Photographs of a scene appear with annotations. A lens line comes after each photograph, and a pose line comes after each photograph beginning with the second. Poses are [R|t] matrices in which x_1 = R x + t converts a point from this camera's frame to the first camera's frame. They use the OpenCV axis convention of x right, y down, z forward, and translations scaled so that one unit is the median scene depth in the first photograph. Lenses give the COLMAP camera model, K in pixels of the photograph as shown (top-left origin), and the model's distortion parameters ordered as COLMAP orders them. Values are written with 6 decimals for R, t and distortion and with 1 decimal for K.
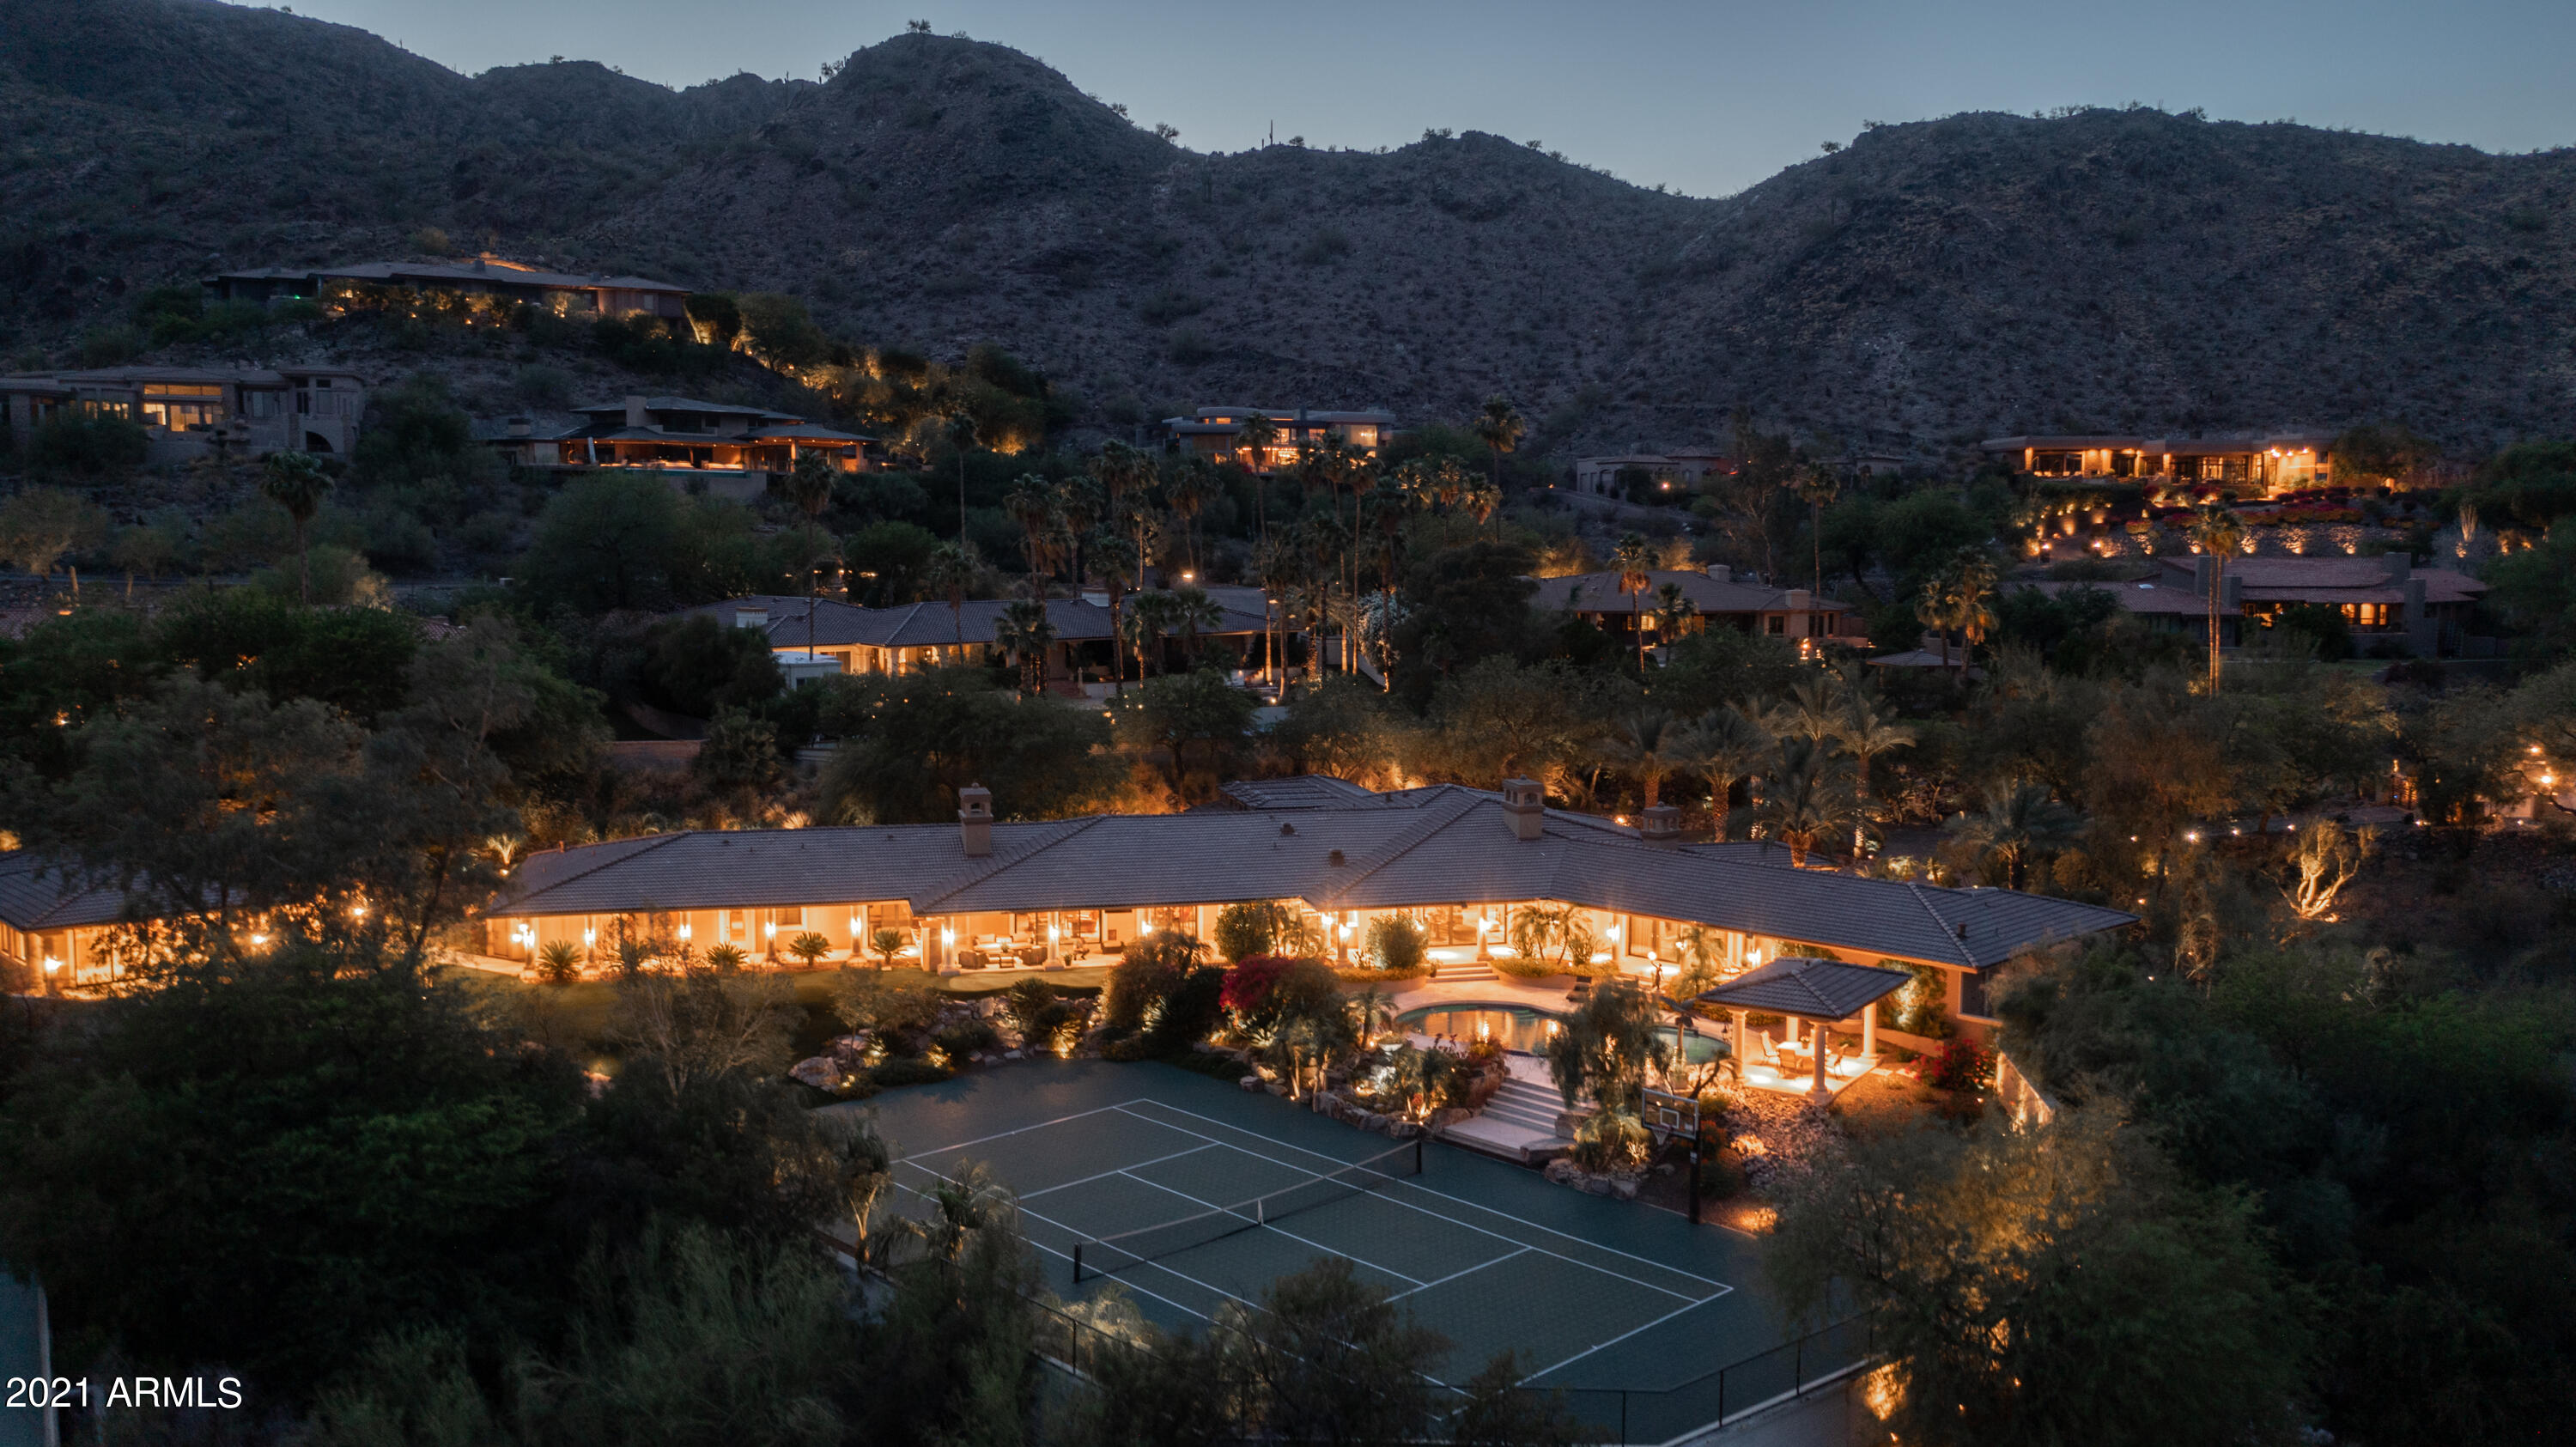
lens RADIAL K [[2014.2, 0, 1288.0], [0, 2014.2, 723.5], [0, 0, 1]] dist [-0.005325, 0.009053]
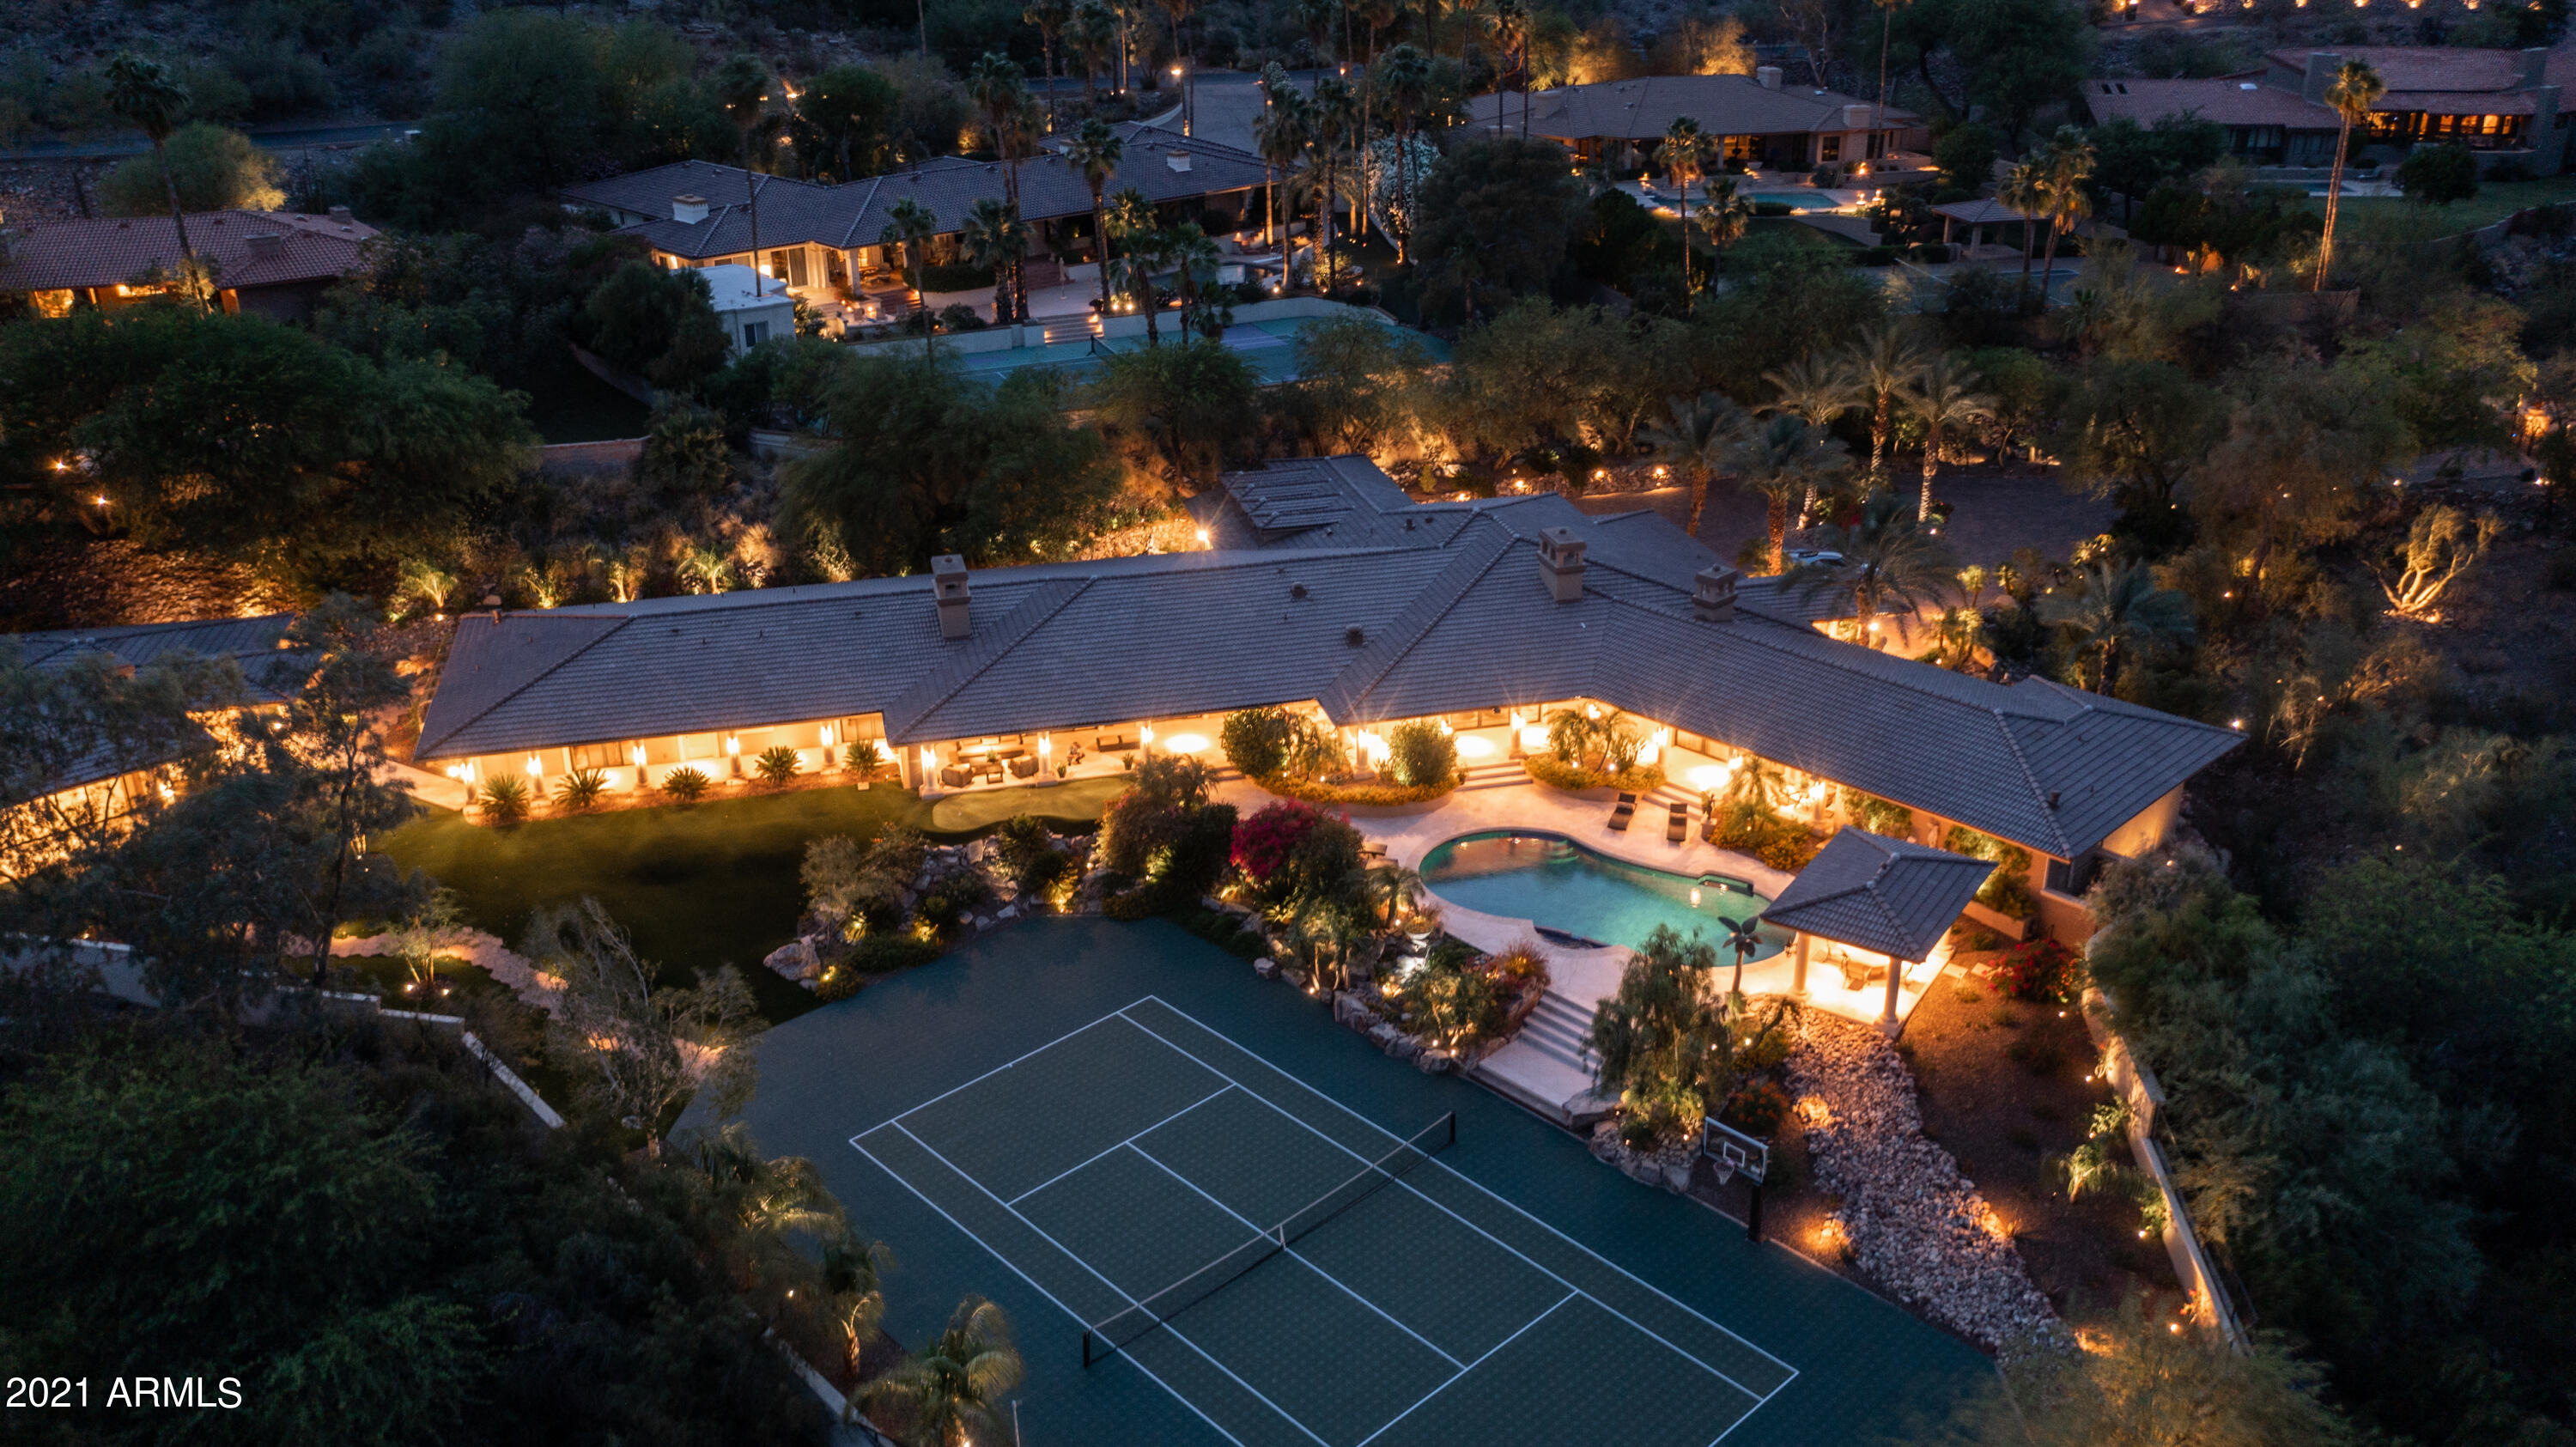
lens RADIAL K [[2014.2, 0, 1288.0], [0, 2014.2, 723.5], [0, 0, 1]] dist [-0.005325, 0.009053]
pose [[0.999918, -0.012646, -0.002032, -0.004467], [0.012652, 0.950498, 0.310472, -0.186037], [-0.001995, -0.310472, 0.950580, 0.138423]]
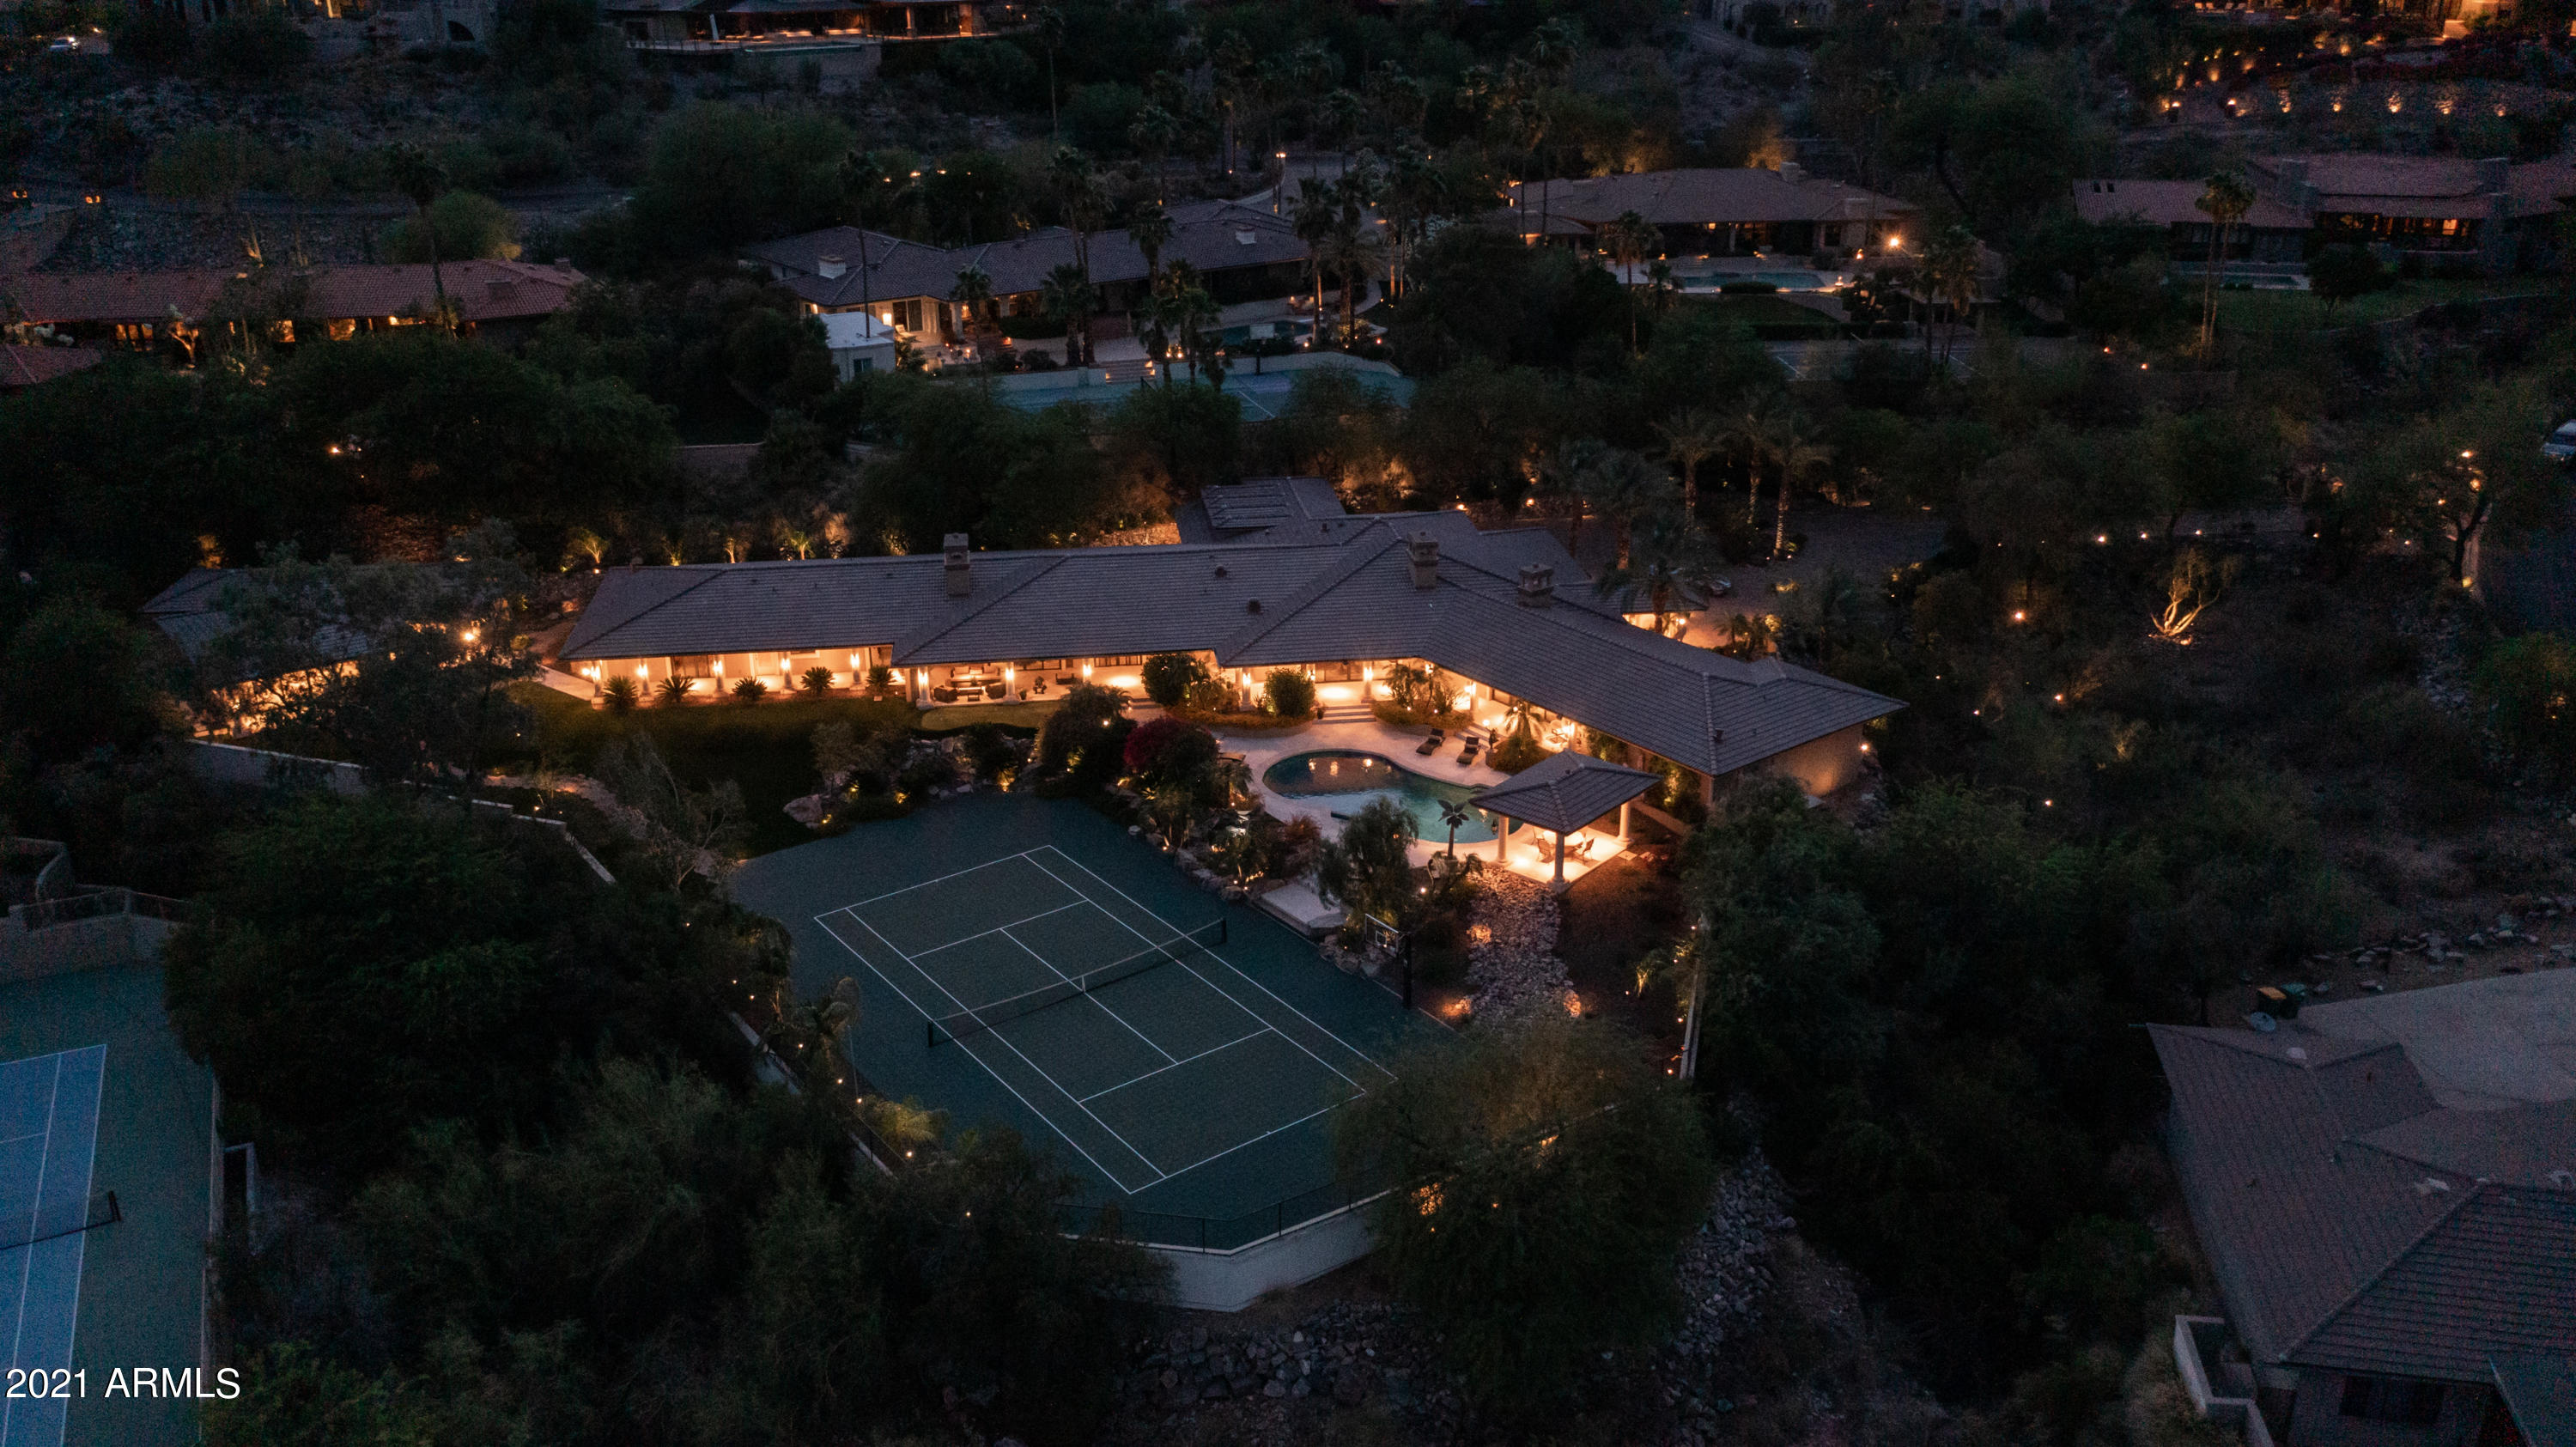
lens RADIAL K [[2007.5, 0, 1288.0], [0, 2007.5, 723.5], [0, 0, 1]] dist [-0.028119, 0.059473]
pose [[0.993827, 0.034647, -0.105394, 0.179859], [-0.003238, 0.958640, 0.284604, -0.213636], [0.110896, -0.282506, 0.952834, -0.147622]]
